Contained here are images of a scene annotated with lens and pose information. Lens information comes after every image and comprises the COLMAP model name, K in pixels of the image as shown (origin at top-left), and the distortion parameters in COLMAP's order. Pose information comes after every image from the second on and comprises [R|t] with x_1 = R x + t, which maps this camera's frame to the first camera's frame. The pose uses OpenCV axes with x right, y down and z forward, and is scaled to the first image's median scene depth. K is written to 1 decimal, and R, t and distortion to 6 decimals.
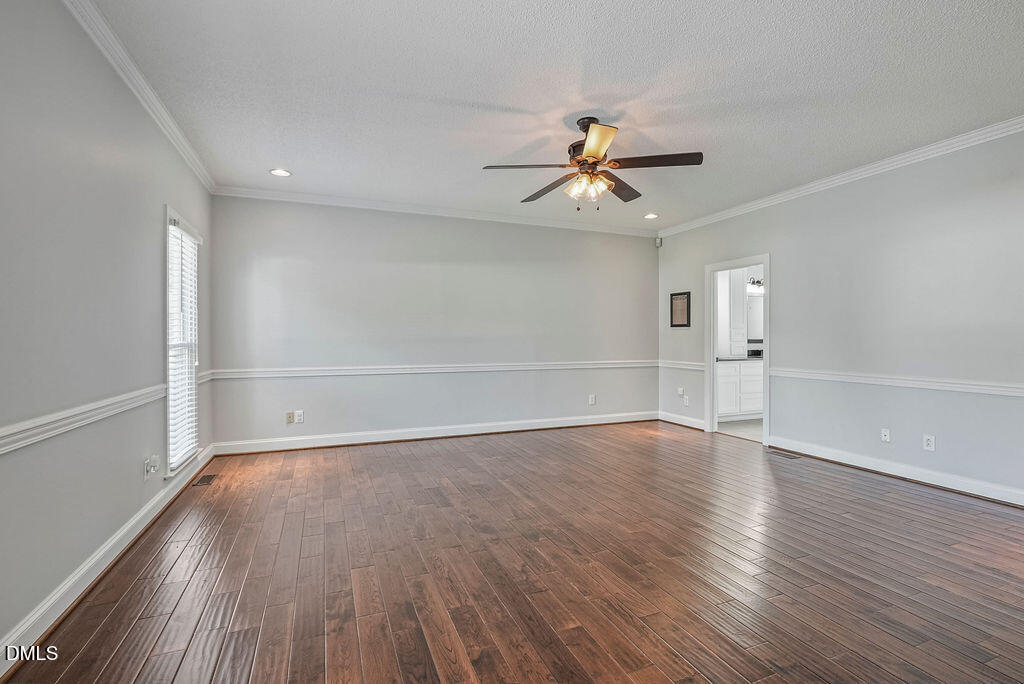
lens RADIAL K [[462.2, 0, 514.6], [0, 462.2, 342.5], [0, 0, 1]] dist [-0.005286, 0.000234]
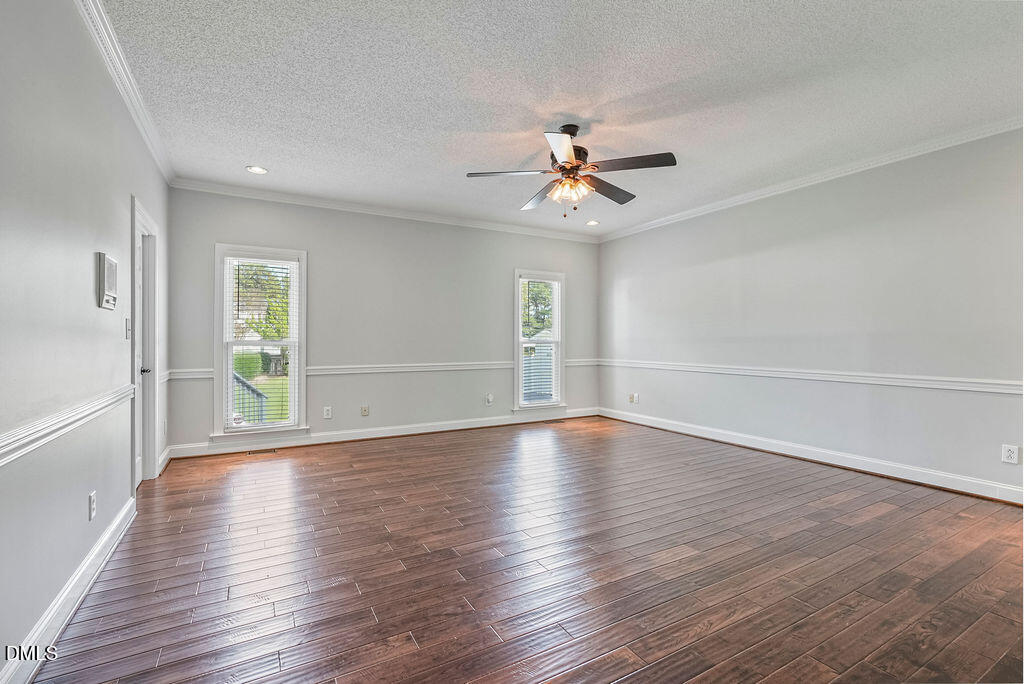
lens RADIAL K [[462.2, 0, 514.5], [0, 462.2, 339.0], [0, 0, 1]] dist [-0.005286, 0.000234]
pose [[0.114380, 0.002677, -0.993433, 1.030786], [-0.014798, 0.999890, 0.000991, -0.004264], [0.993327, 0.014588, 0.114407, 0.669542]]
